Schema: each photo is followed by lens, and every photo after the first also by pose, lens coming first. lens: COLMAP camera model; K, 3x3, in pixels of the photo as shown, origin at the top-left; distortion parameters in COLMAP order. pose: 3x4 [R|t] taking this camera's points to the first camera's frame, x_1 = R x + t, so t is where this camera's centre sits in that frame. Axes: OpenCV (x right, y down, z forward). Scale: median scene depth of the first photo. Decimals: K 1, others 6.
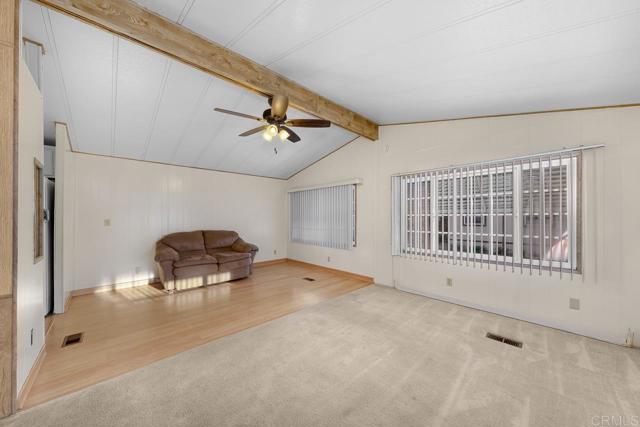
lens RADIAL K [[225.3, 0, 324.1], [0, 225.3, 216.7], [0, 0, 1]] dist [-0.002513, -0.000116]
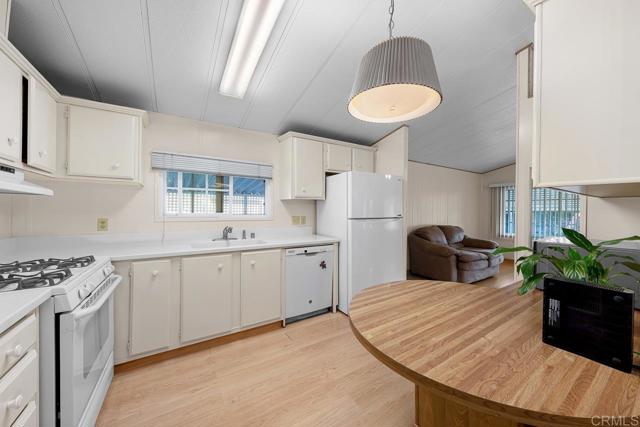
lens RADIAL K [[222.9, 0, 315.4], [0, 222.9, 213.1], [0, 0, 1]] dist [-0.002479, -0.000094]
pose [[0.979323, 0.005662, -0.202225, -1.241534], [-0.003782, 0.999946, 0.009683, -0.001396], [0.202269, -0.008718, 0.979291, -0.125305]]
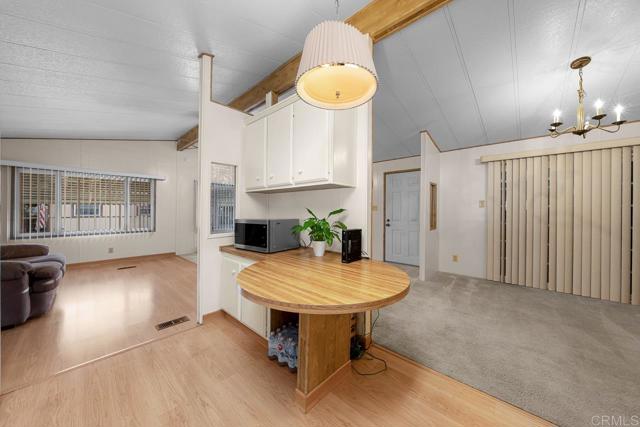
lens RADIAL K [[225.9, 0, 328.0], [0, 225.9, 212.4], [0, 0, 1]] dist [-0.000127, 0.000012]
pose [[-0.084236, -0.005841, 0.996429, -1.558128], [-0.006933, 0.999962, 0.005275, 0.027640], [-0.996422, -0.006464, -0.084273, 0.272387]]
